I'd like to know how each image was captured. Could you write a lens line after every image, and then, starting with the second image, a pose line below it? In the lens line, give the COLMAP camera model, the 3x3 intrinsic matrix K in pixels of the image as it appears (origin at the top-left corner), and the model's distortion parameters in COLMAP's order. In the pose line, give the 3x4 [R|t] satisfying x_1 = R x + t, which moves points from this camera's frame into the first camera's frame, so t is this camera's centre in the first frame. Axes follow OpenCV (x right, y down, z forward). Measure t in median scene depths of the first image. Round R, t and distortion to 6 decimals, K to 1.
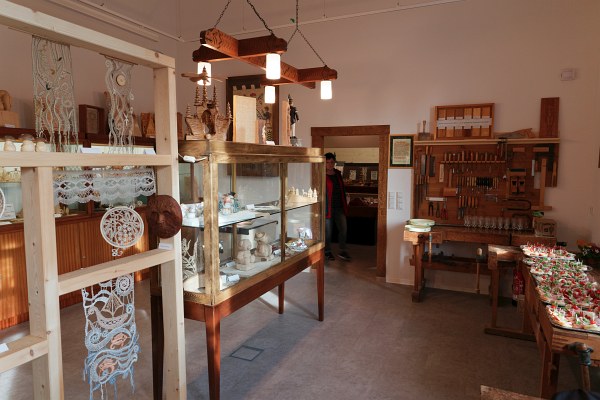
lens RADIAL K [[403.6, 0, 300.5], [0, 403.6, 201.8], [0, 0, 1]] dist [0.007821, 0.004844]
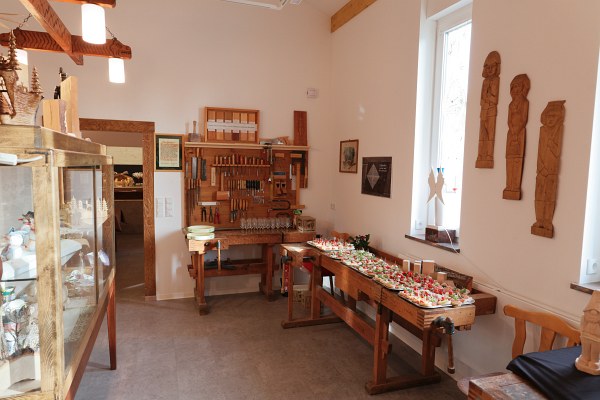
lens RADIAL K [[403.6, 0, 300.2], [0, 403.6, 204.4], [0, 0, 1]] dist [0.007821, 0.004844]
pose [[0.725318, -0.053771, 0.686311, -0.182614], [0.051340, 0.998394, 0.023964, -0.018142], [-0.686497, 0.017853, 0.726914, 0.164362]]
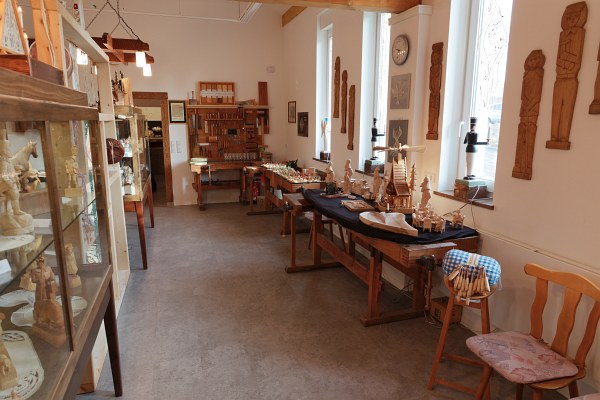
lens RADIAL K [[403.6, 0, 297.1], [0, 403.6, 201.5], [0, 0, 1]] dist [0.007821, 0.004844]
pose [[0.753562, -0.130879, 0.644217, -0.441246], [0.066161, 0.990104, 0.123759, 0.045276], [-0.654039, -0.050638, 0.754764, -0.415363]]
